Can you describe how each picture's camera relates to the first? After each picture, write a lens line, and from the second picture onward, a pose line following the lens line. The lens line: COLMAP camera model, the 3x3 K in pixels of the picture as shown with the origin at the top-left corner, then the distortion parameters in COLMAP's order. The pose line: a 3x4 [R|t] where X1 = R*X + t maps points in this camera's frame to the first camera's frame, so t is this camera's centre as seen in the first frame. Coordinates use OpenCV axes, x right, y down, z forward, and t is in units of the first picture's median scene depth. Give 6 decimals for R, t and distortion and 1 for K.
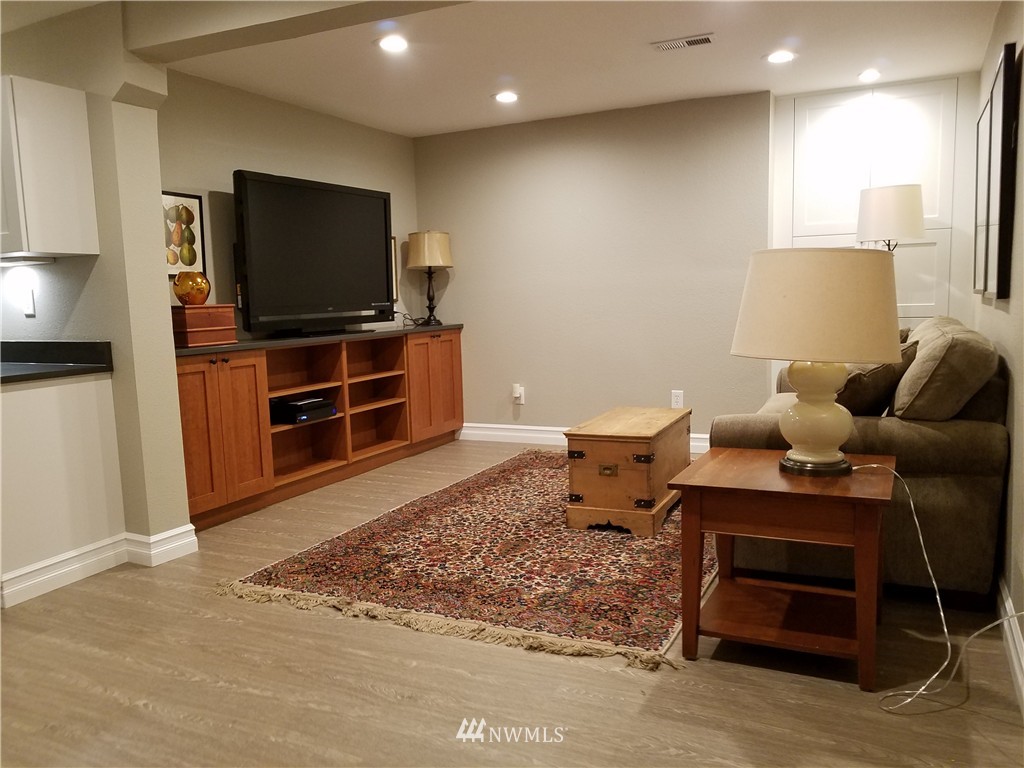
lens RADIAL K [[802.4, 0, 512.4], [0, 802.4, 385.4], [0, 0, 1]] dist [0.004440, -0.002806]
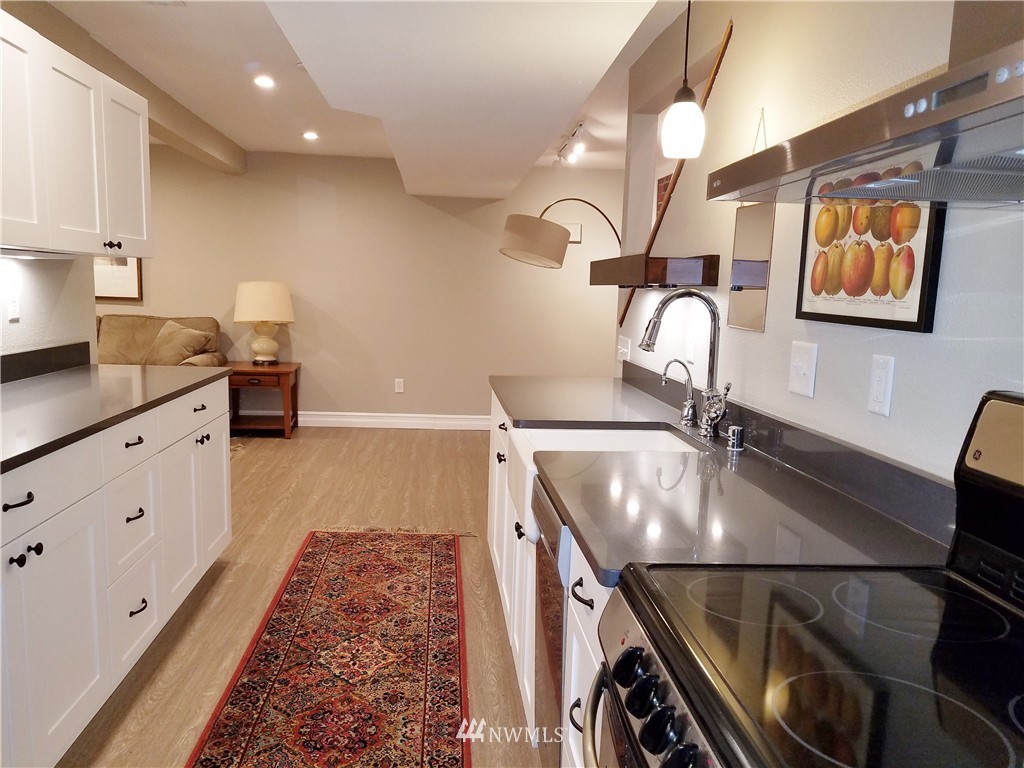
lens RADIAL K [[802.4, 0, 511.8], [0, 802.4, 386.3], [0, 0, 1]] dist [0.004440, -0.002806]
pose [[-0.519168, -0.093598, 0.849532, -2.067577], [0.082734, 0.983814, 0.158953, -0.145000], [-0.850659, 0.152808, -0.503020, 1.320747]]
